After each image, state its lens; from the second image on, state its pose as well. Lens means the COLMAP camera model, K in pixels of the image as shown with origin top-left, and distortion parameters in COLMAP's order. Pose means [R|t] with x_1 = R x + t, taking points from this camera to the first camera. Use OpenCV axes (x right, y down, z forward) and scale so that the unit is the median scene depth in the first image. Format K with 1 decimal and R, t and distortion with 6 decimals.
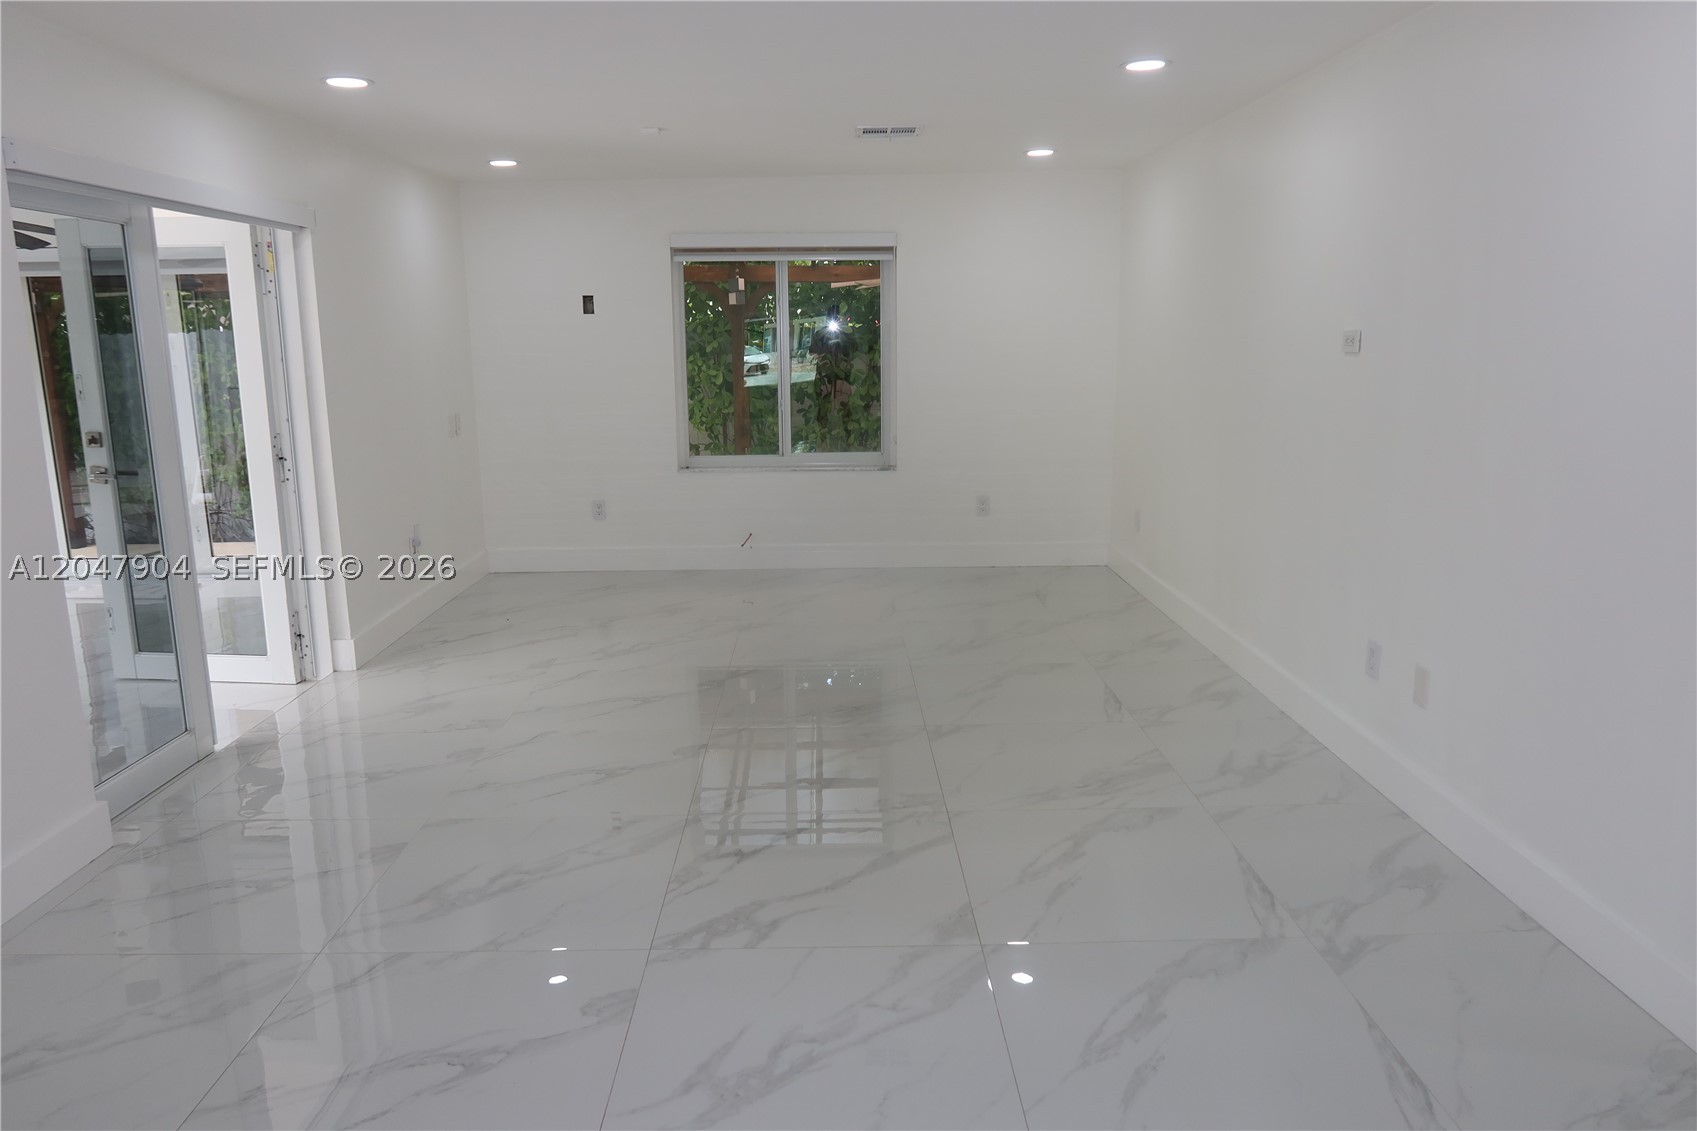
lens RADIAL K [[1164.1, 0, 845.2], [0, 1164.1, 559.7], [0, 0, 1]] dist [-0.016375, -0.004654]
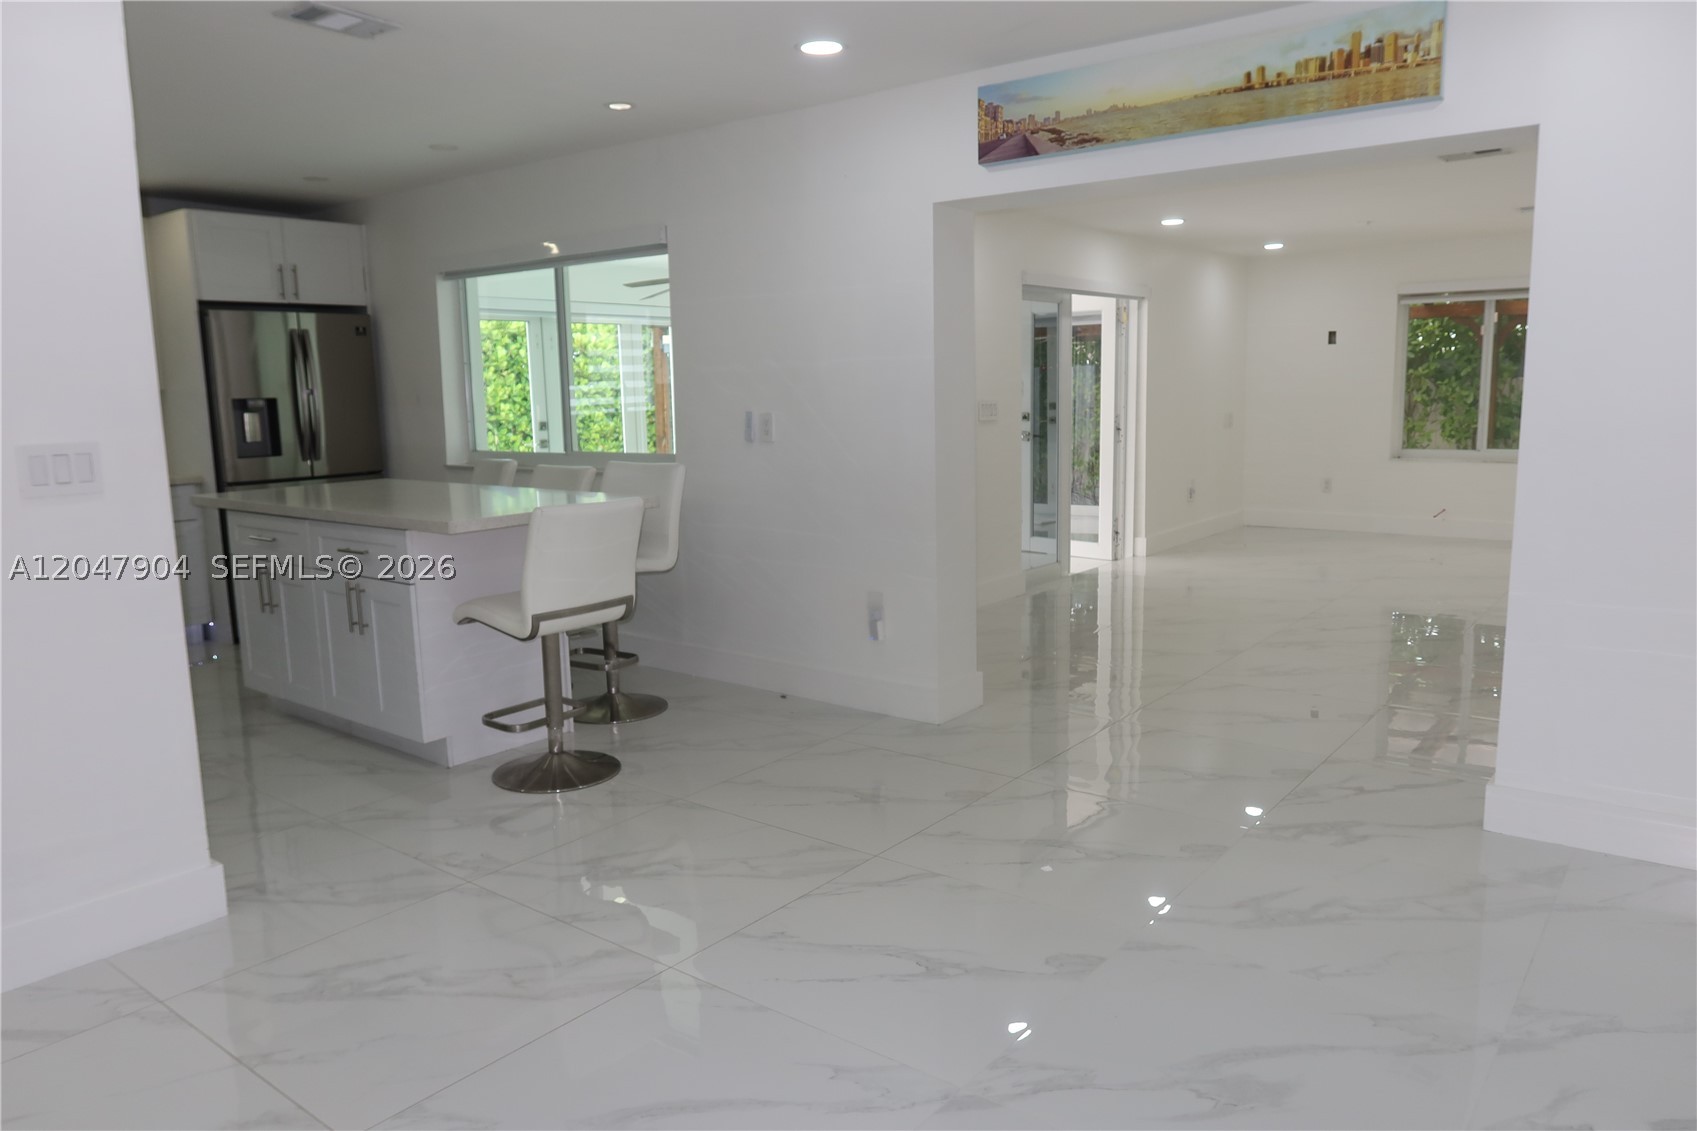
lens RADIAL K [[1164.1, 0, 846.4], [0, 1164.1, 563.3], [0, 0, 1]] dist [-0.016375, -0.004654]
pose [[0.776037, 0.091342, -0.624038, 0.285392], [-0.109769, 0.993917, 0.008976, 0.132586], [0.621062, 0.061535, 0.781342, -0.567724]]
